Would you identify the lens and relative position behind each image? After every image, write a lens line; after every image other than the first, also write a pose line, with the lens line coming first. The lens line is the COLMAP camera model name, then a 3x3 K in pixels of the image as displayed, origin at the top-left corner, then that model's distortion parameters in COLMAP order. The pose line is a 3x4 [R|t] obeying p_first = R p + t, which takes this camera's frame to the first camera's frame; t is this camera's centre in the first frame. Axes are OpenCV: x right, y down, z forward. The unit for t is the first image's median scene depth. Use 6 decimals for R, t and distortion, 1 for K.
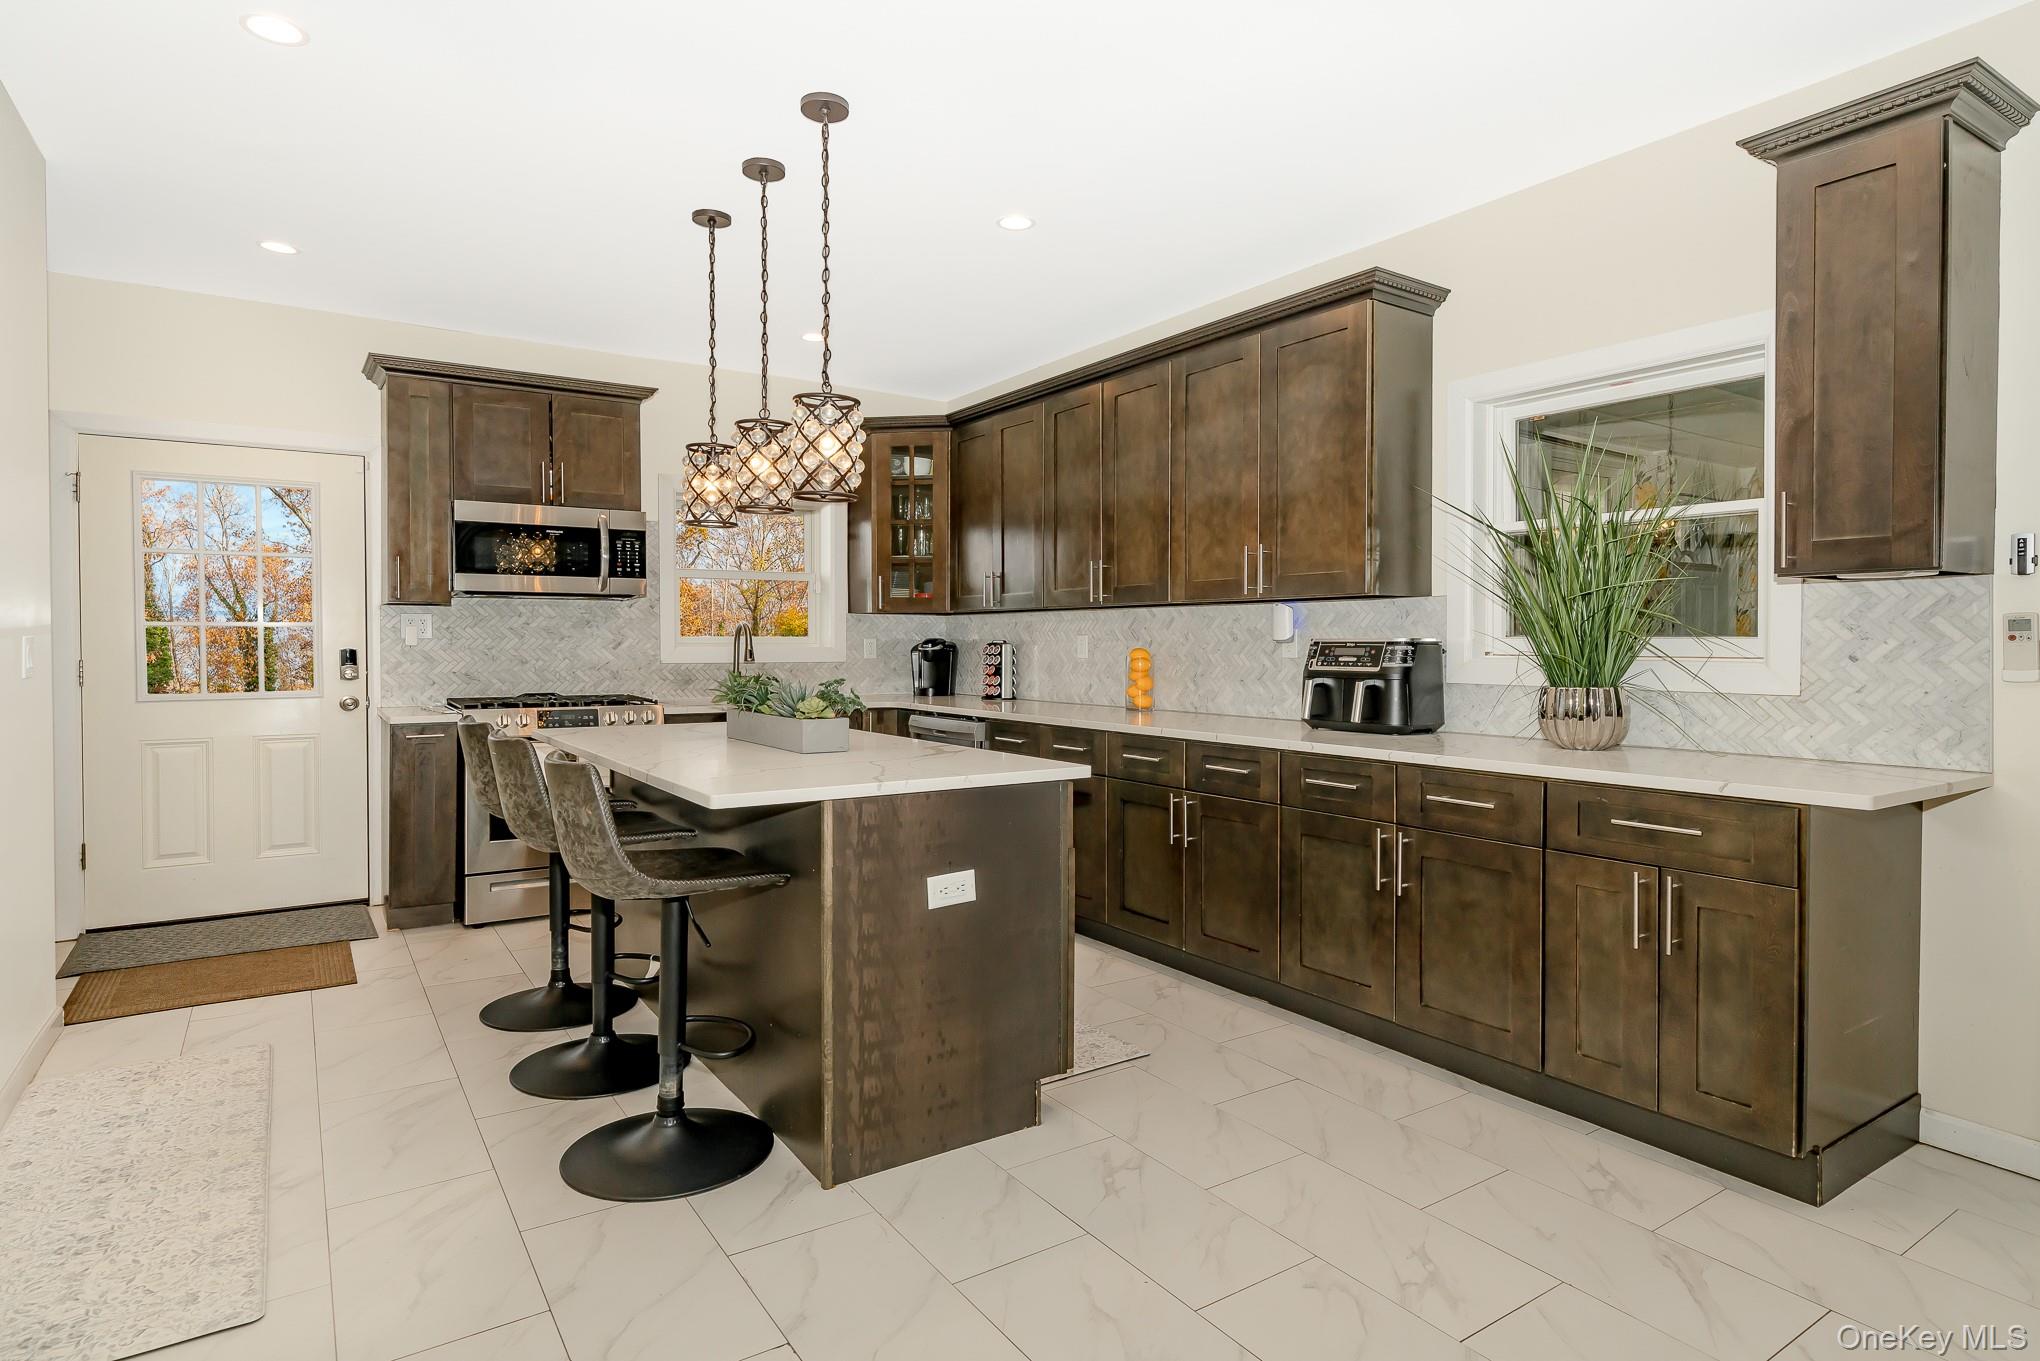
lens RADIAL K [[1101.8, 0, 1017.6], [0, 1101.8, 666.4], [0, 0, 1]] dist [-0.003883, -0.000494]
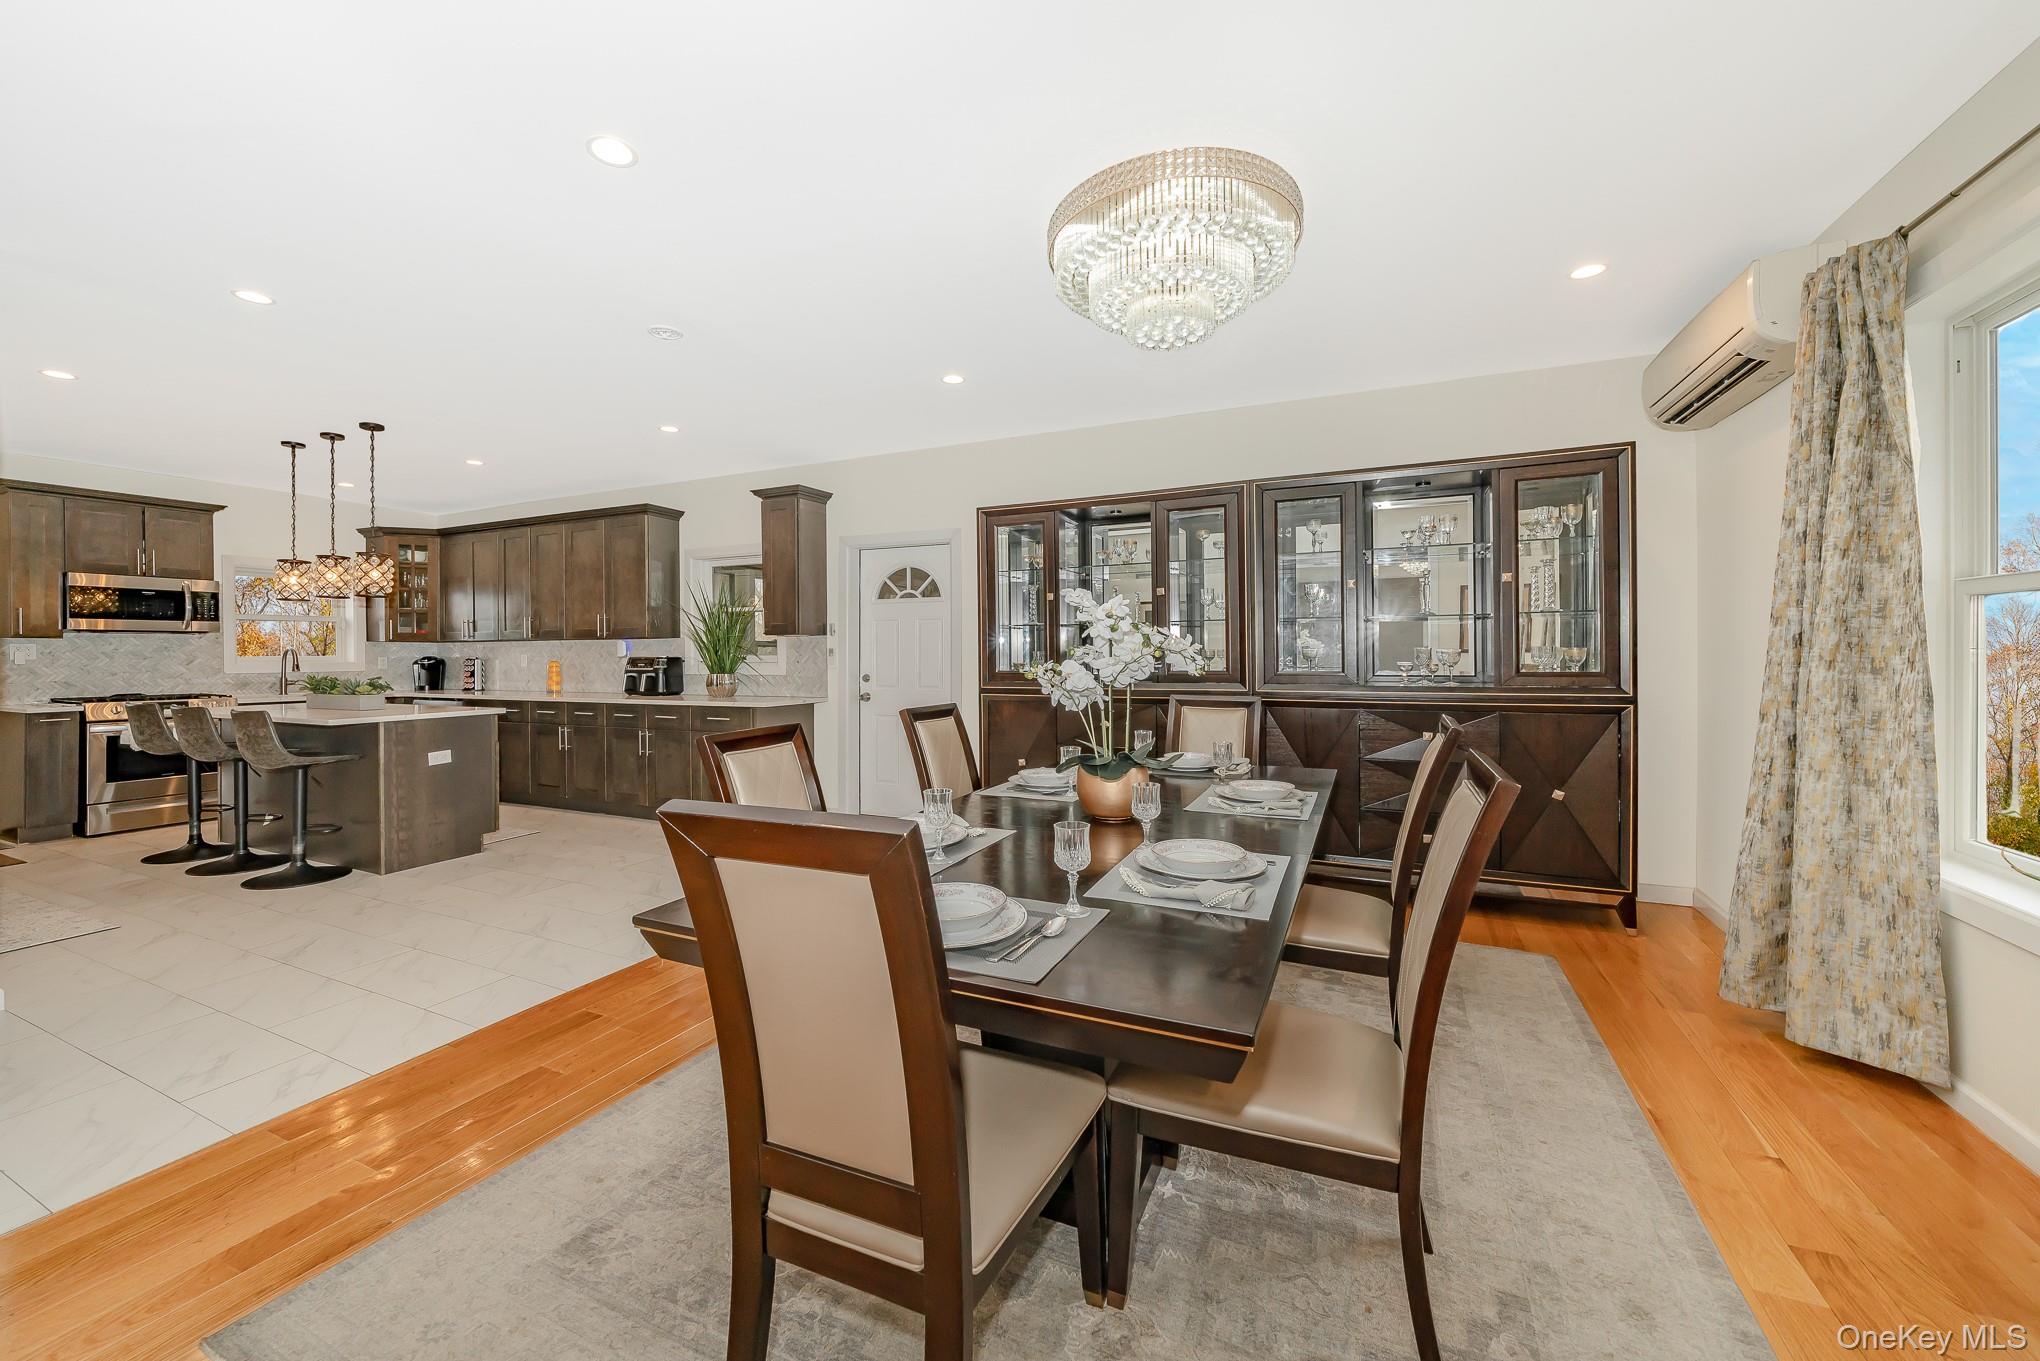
lens RADIAL K [[803.2, 0, 974.0], [0, 803.2, 656.6], [0, 0, 1]] dist [-0.007784, -0.000044]
pose [[0.865545, -0.007835, 0.500769, 0.044371], [0.017666, 0.999733, -0.014891, 0.010951], [-0.500519, 0.021735, 0.865453, -0.644248]]
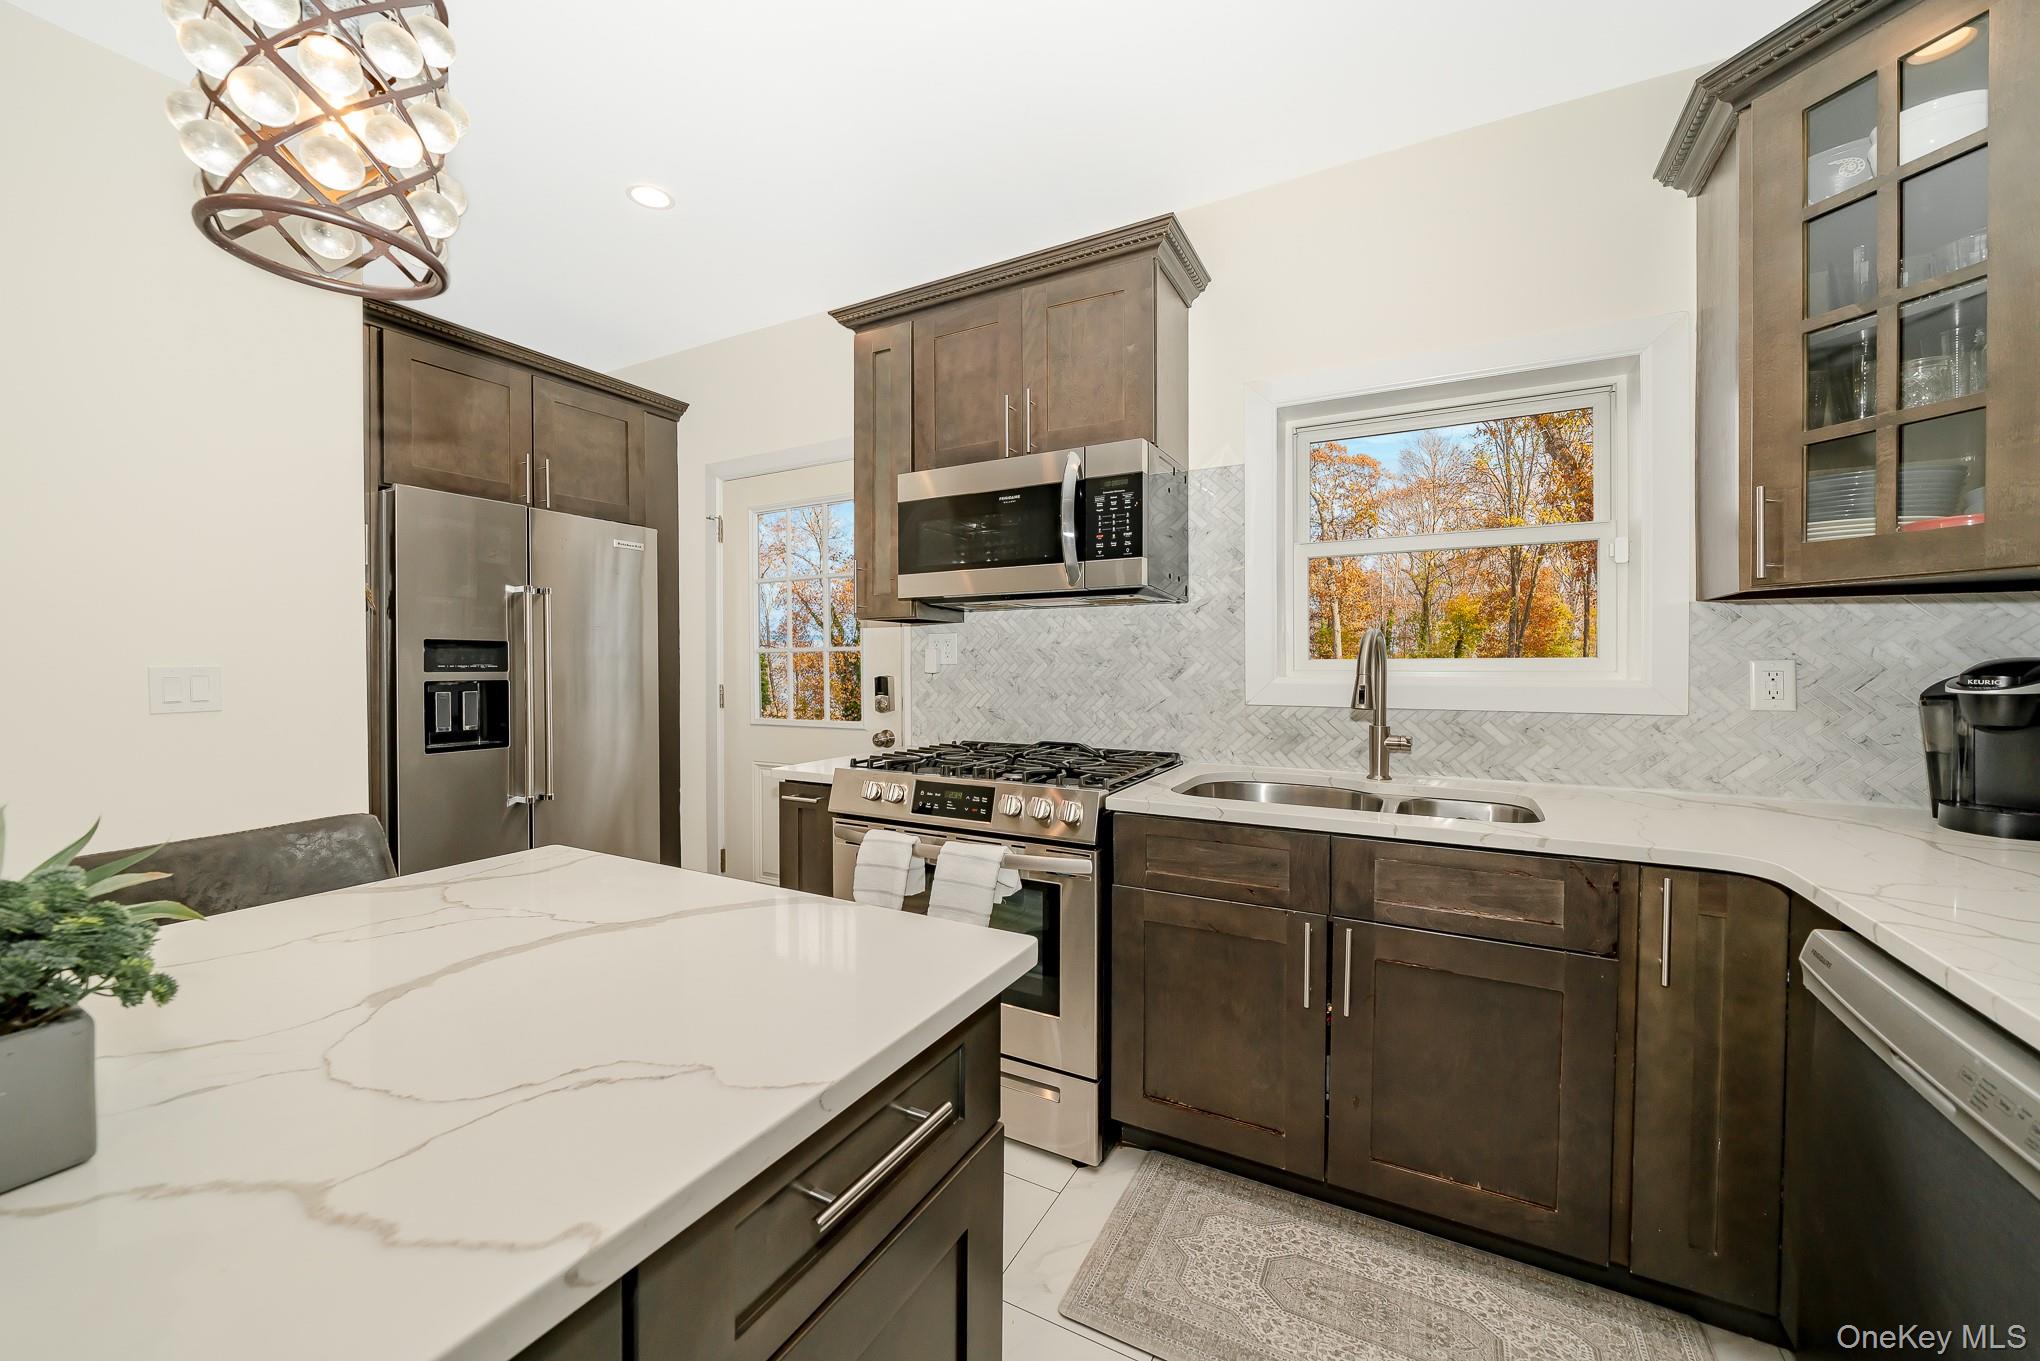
lens RADIAL K [[768.0, 0, 1035.8], [0, 768.0, 662.2], [0, 0, 1]] dist [-0.001552, -0.000070]
pose [[0.482947, 0.001716, -0.875648, -0.022833], [-0.016728, 0.999834, -0.007266, -0.024520], [0.875490, 0.018157, 0.482895, 0.832030]]
